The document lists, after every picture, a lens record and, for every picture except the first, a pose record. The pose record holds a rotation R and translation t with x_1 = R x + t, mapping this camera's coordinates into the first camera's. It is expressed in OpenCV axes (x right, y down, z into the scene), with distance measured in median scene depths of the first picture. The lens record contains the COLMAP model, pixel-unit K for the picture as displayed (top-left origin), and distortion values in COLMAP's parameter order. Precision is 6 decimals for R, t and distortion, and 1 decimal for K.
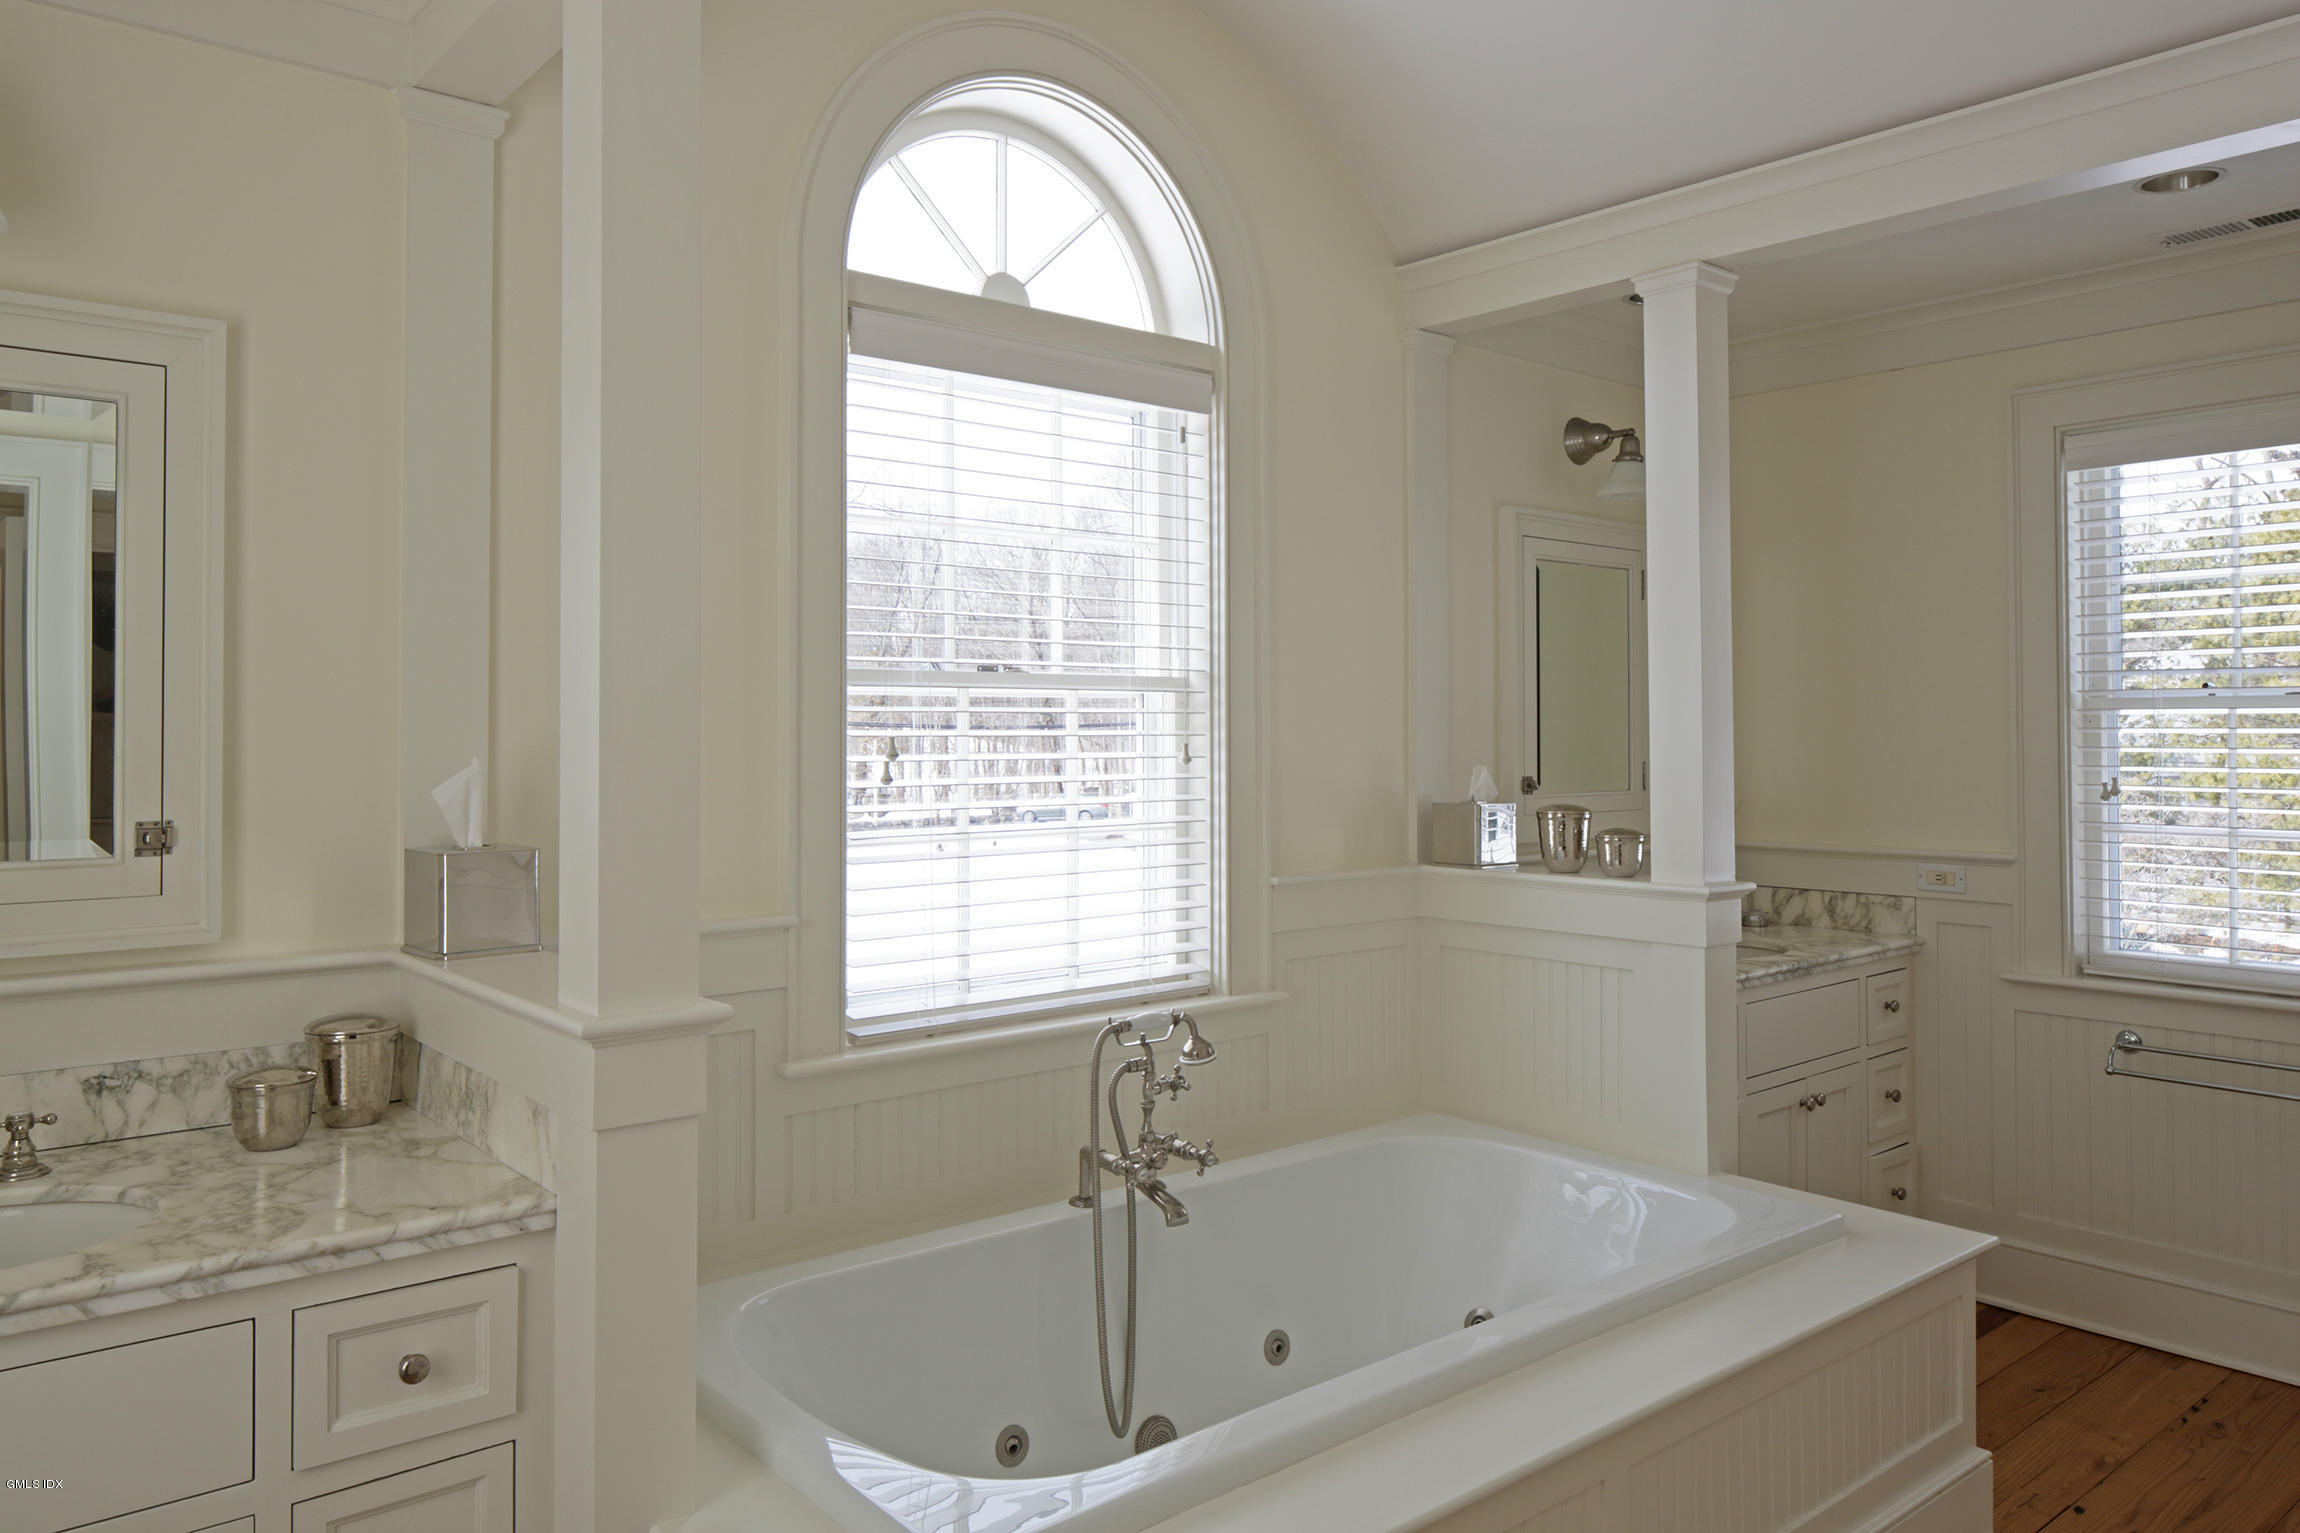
lens RADIAL K [[1611.1, 0, 1150.0], [0, 1611.1, 766.5], [0, 0, 1]] dist [-0.005133, -0.003162]
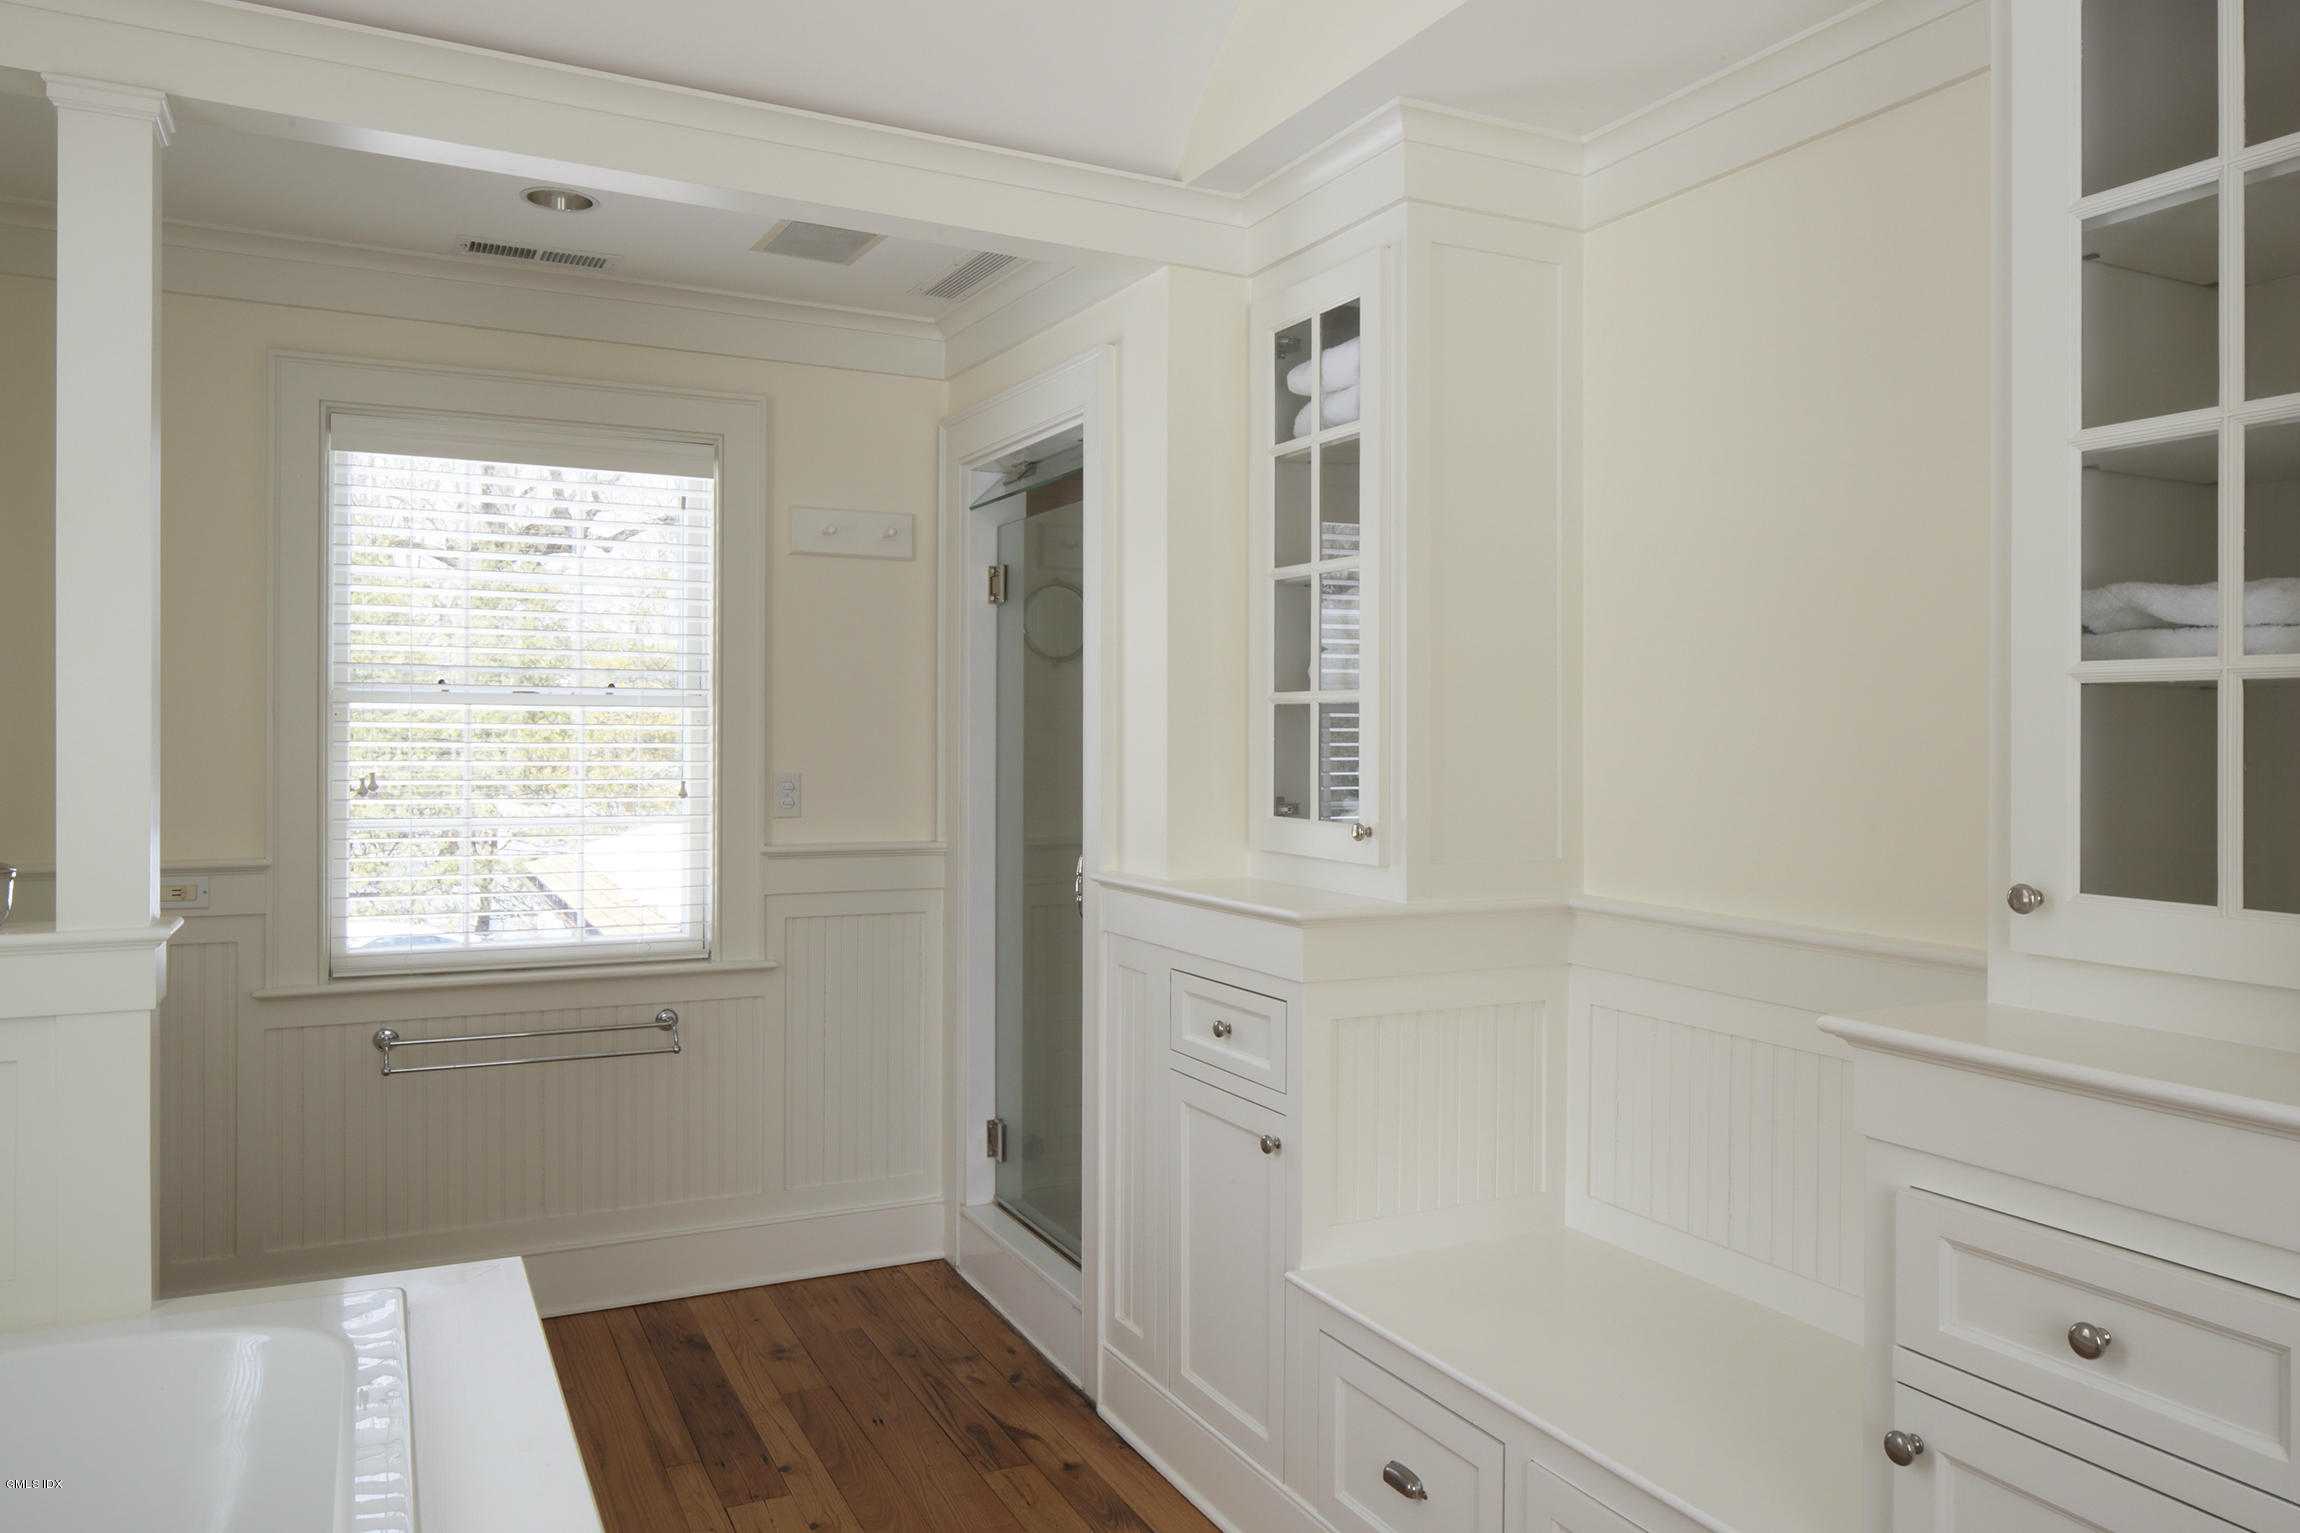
lens RADIAL K [[1552.5, 0, 1150.0], [0, 1552.5, 766.5], [0, 0, 1]] dist [0.002817, 0.000645]
pose [[0.232989, -0.017568, 0.972321, -0.212400], [0.012158, 0.999811, 0.015152, -0.005321], [-0.972403, 0.008291, 0.233159, 0.321852]]
